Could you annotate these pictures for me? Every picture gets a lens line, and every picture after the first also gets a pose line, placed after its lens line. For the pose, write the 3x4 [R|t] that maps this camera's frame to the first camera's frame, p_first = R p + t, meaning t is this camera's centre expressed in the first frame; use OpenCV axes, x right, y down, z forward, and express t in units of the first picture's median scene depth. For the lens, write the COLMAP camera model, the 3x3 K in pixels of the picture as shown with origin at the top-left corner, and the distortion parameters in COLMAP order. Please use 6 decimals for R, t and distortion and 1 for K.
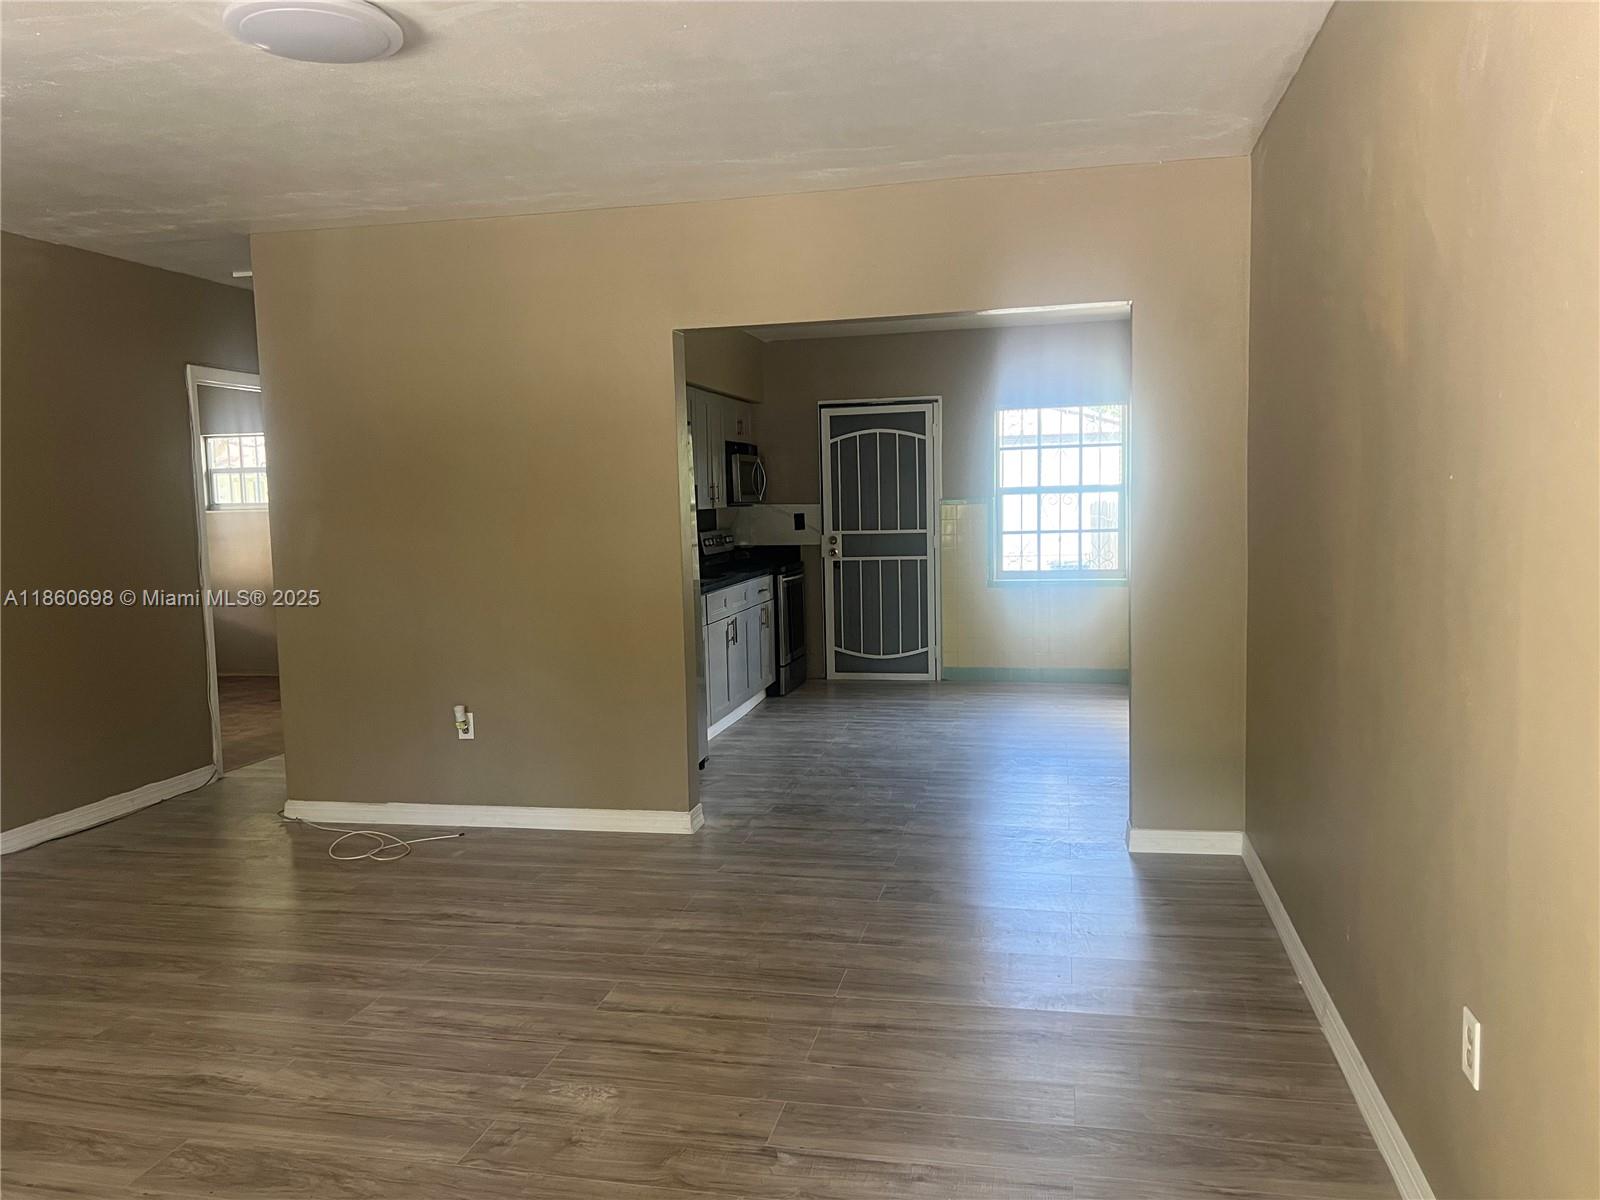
lens RADIAL K [[1215.5, 0, 775.0], [0, 1215.5, 591.9], [0, 0, 1]] dist [0.064595, -0.072249]
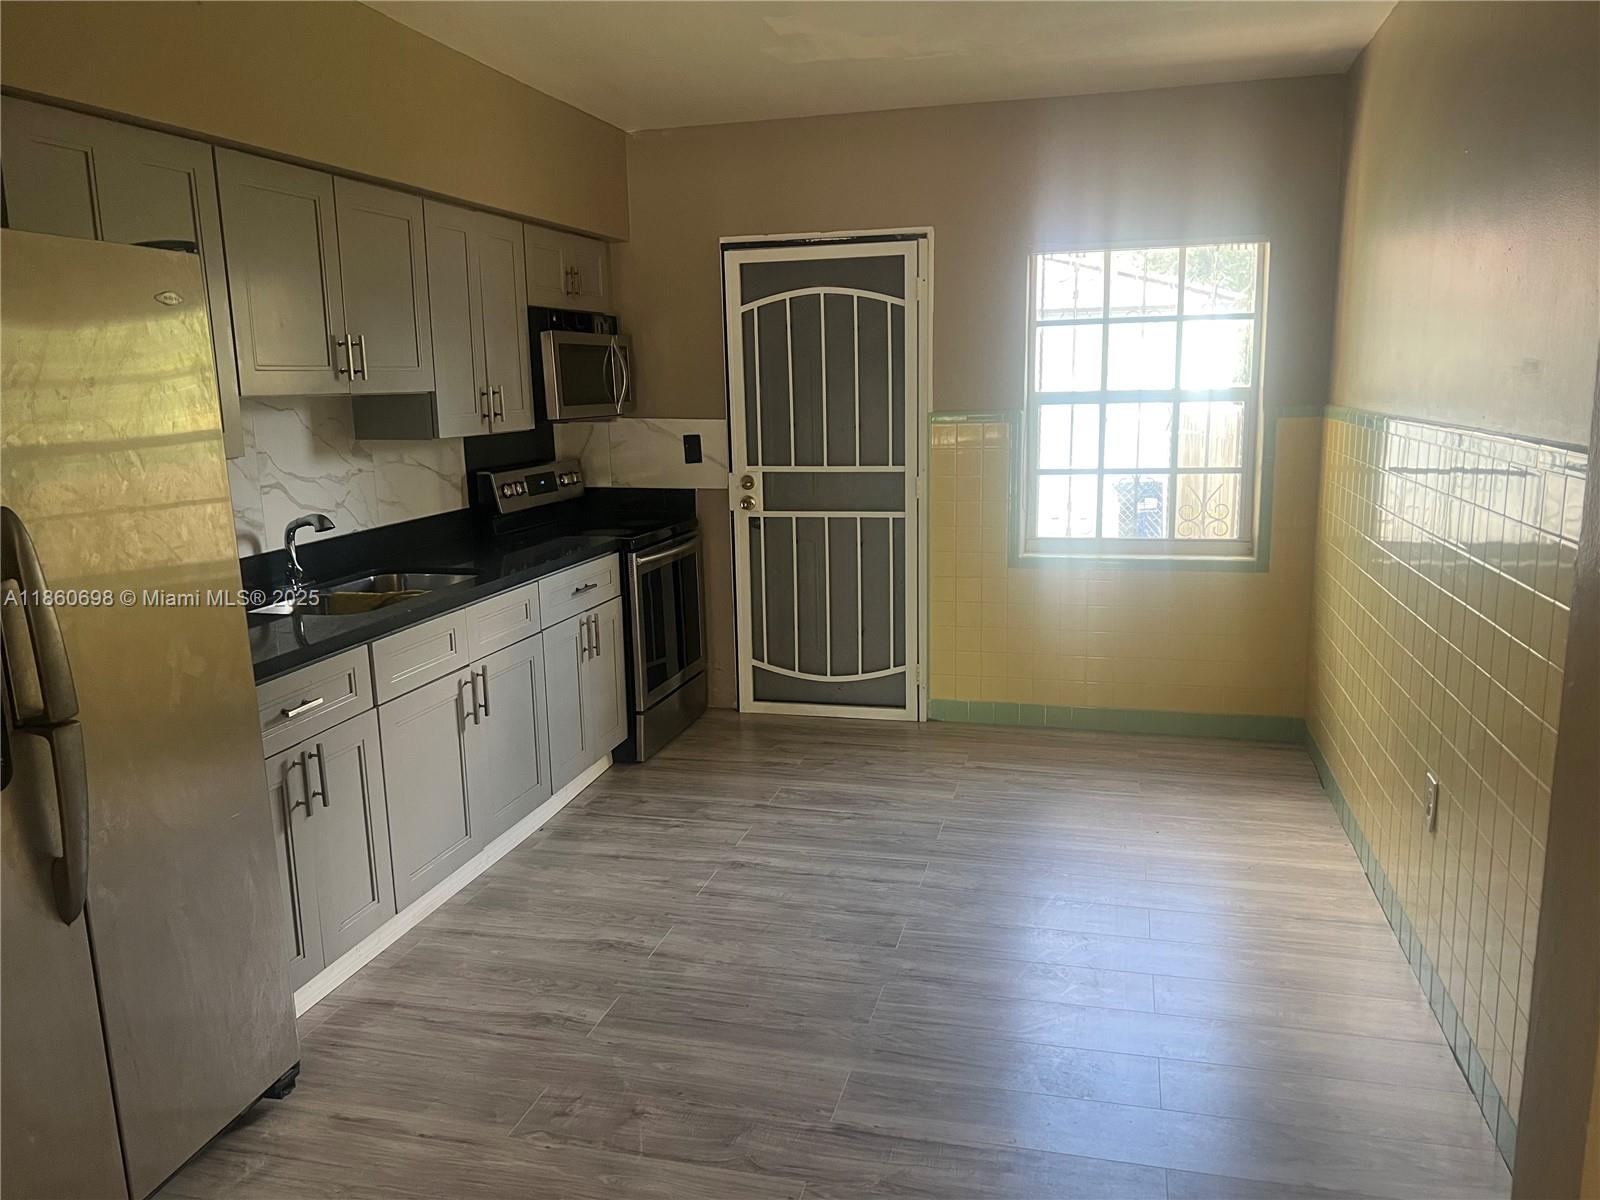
lens RADIAL K [[1204.0, 0, 801.3], [0, 1204.0, 594.8], [0, 0, 1]] dist [0.067707, -0.070771]
pose [[0.999764, 0.007341, -0.020461, 0.086822], [-0.005253, 0.994943, 0.100307, -0.047268], [0.021094, -0.100176, 0.994746, 0.421018]]
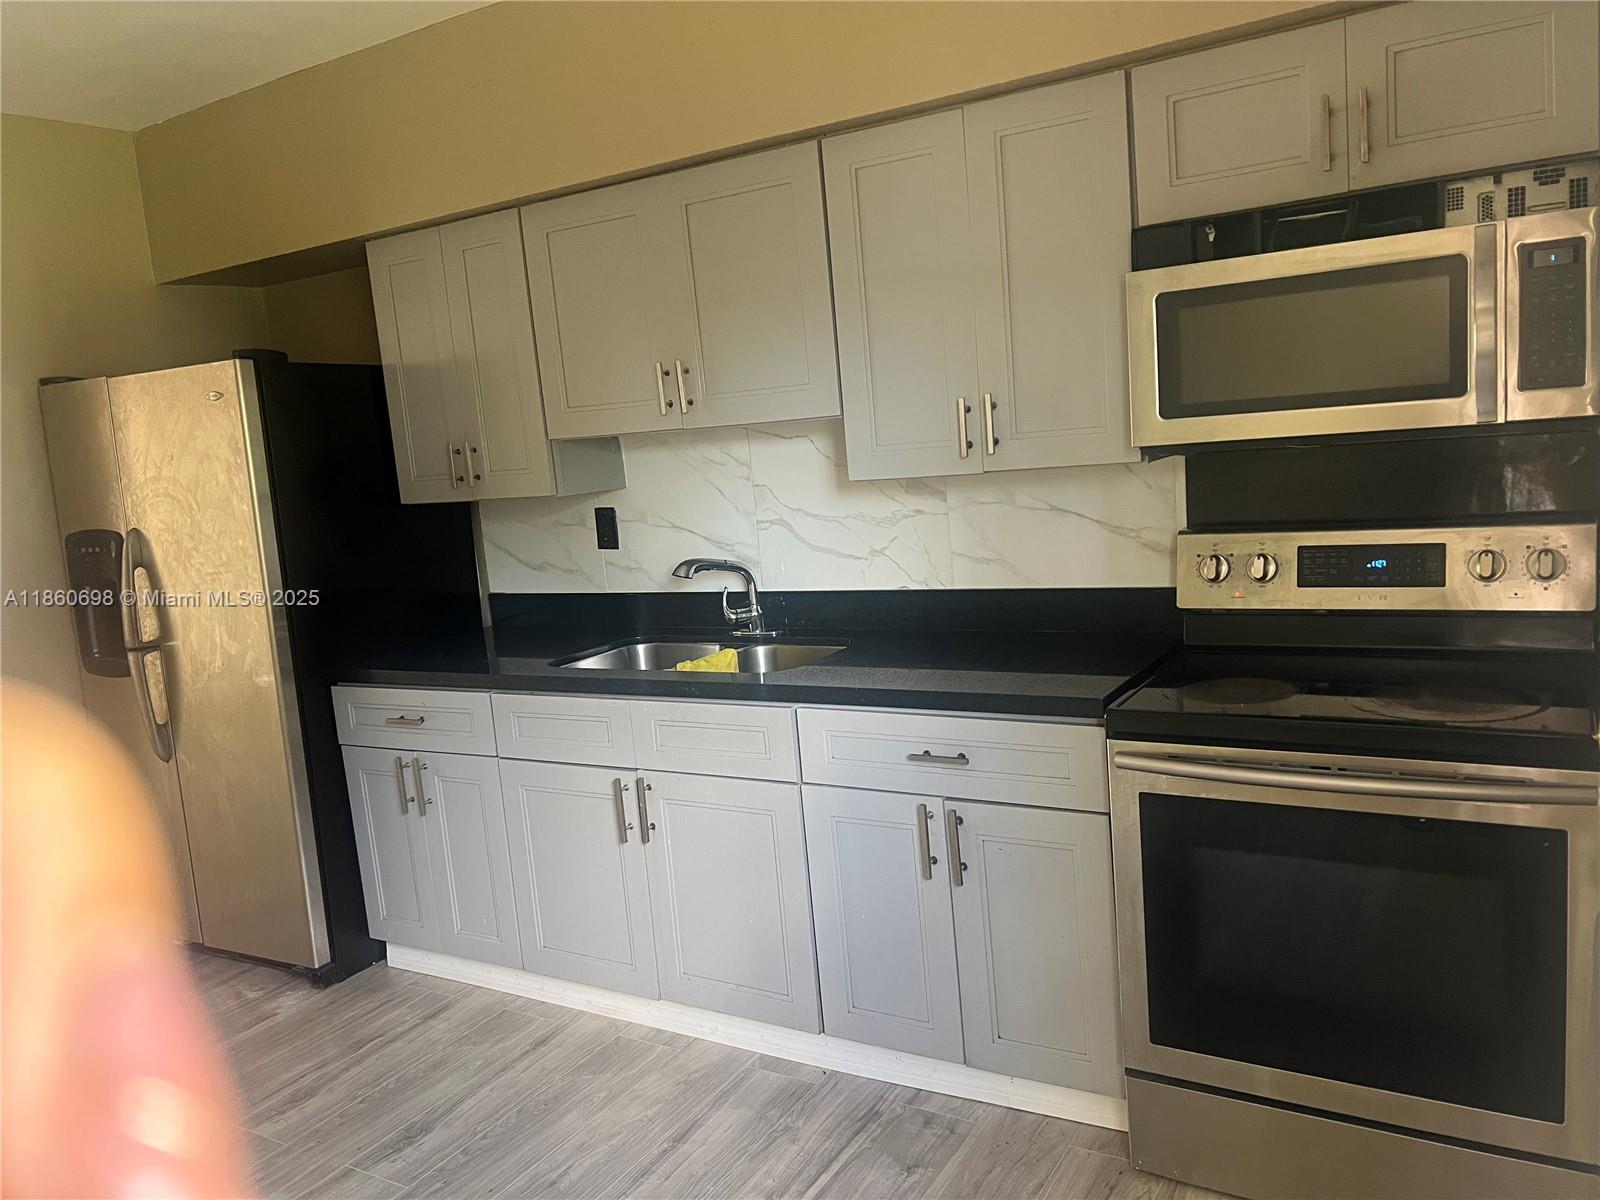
lens RADIAL K [[1207.8, 0, 800.0], [0, 1207.8, 600.0], [0, 0, 1]] dist [0.071265, -0.074286]
pose [[-0.309186, 0.185784, -0.932678, 0.245375], [0.017784, 0.981690, 0.189651, -0.087709], [0.950835, 0.042051, -0.306829, 0.944117]]
